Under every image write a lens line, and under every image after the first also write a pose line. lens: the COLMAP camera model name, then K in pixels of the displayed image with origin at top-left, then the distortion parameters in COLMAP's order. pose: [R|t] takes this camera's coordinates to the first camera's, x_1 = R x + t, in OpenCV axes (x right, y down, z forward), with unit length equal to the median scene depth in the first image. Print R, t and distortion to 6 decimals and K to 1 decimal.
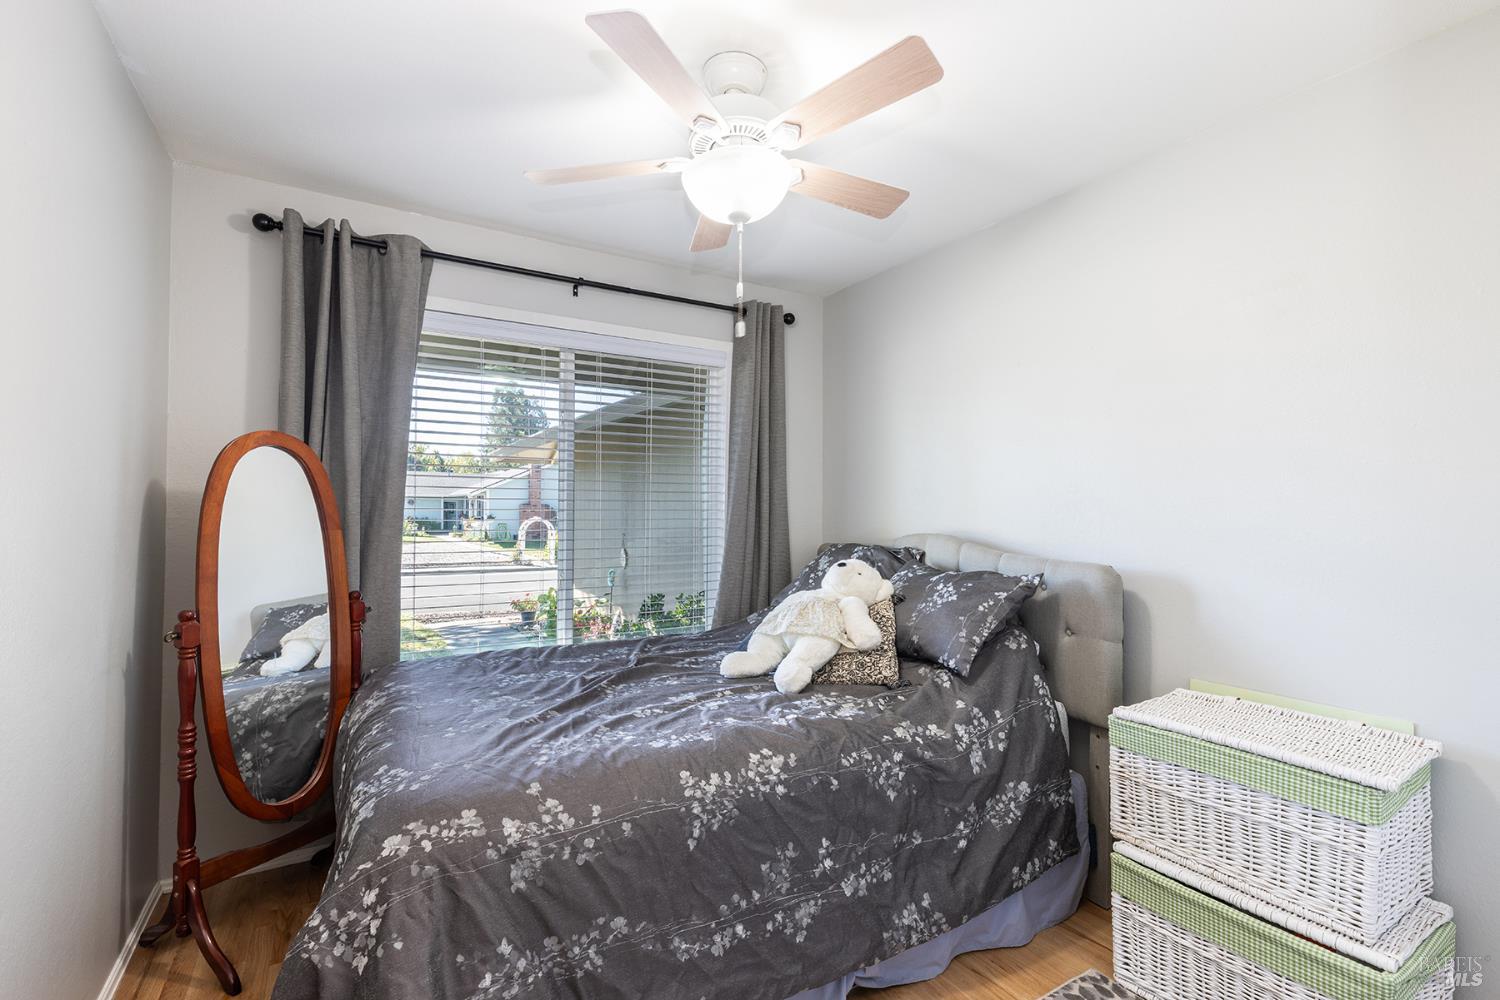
lens RADIAL K [[678.3, 0, 753.6], [0, 678.3, 505.9], [0, 0, 1]] dist [0.004082, 0.000848]
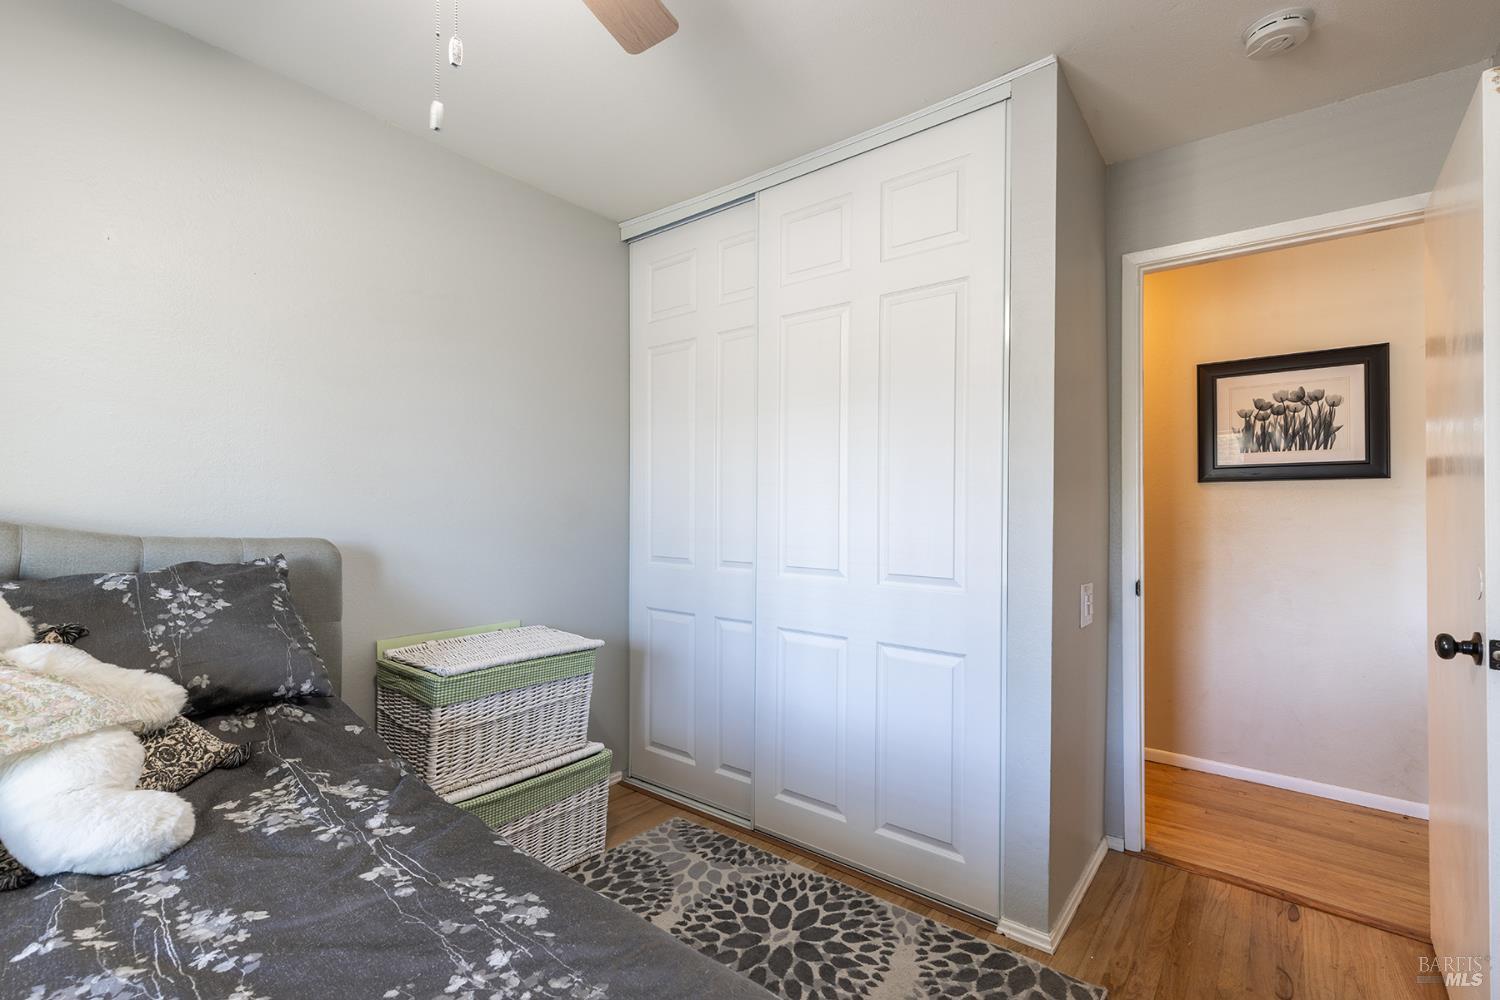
lens RADIAL K [[678.3, 0, 753.4], [0, 678.3, 499.6], [0, 0, 1]] dist [0.004082, 0.000848]
pose [[-0.337609, -0.001534, 0.941285, -0.640959], [-0.019001, 0.999806, -0.005186, 0.037978], [-0.941095, -0.019636, -0.337573, 0.969799]]
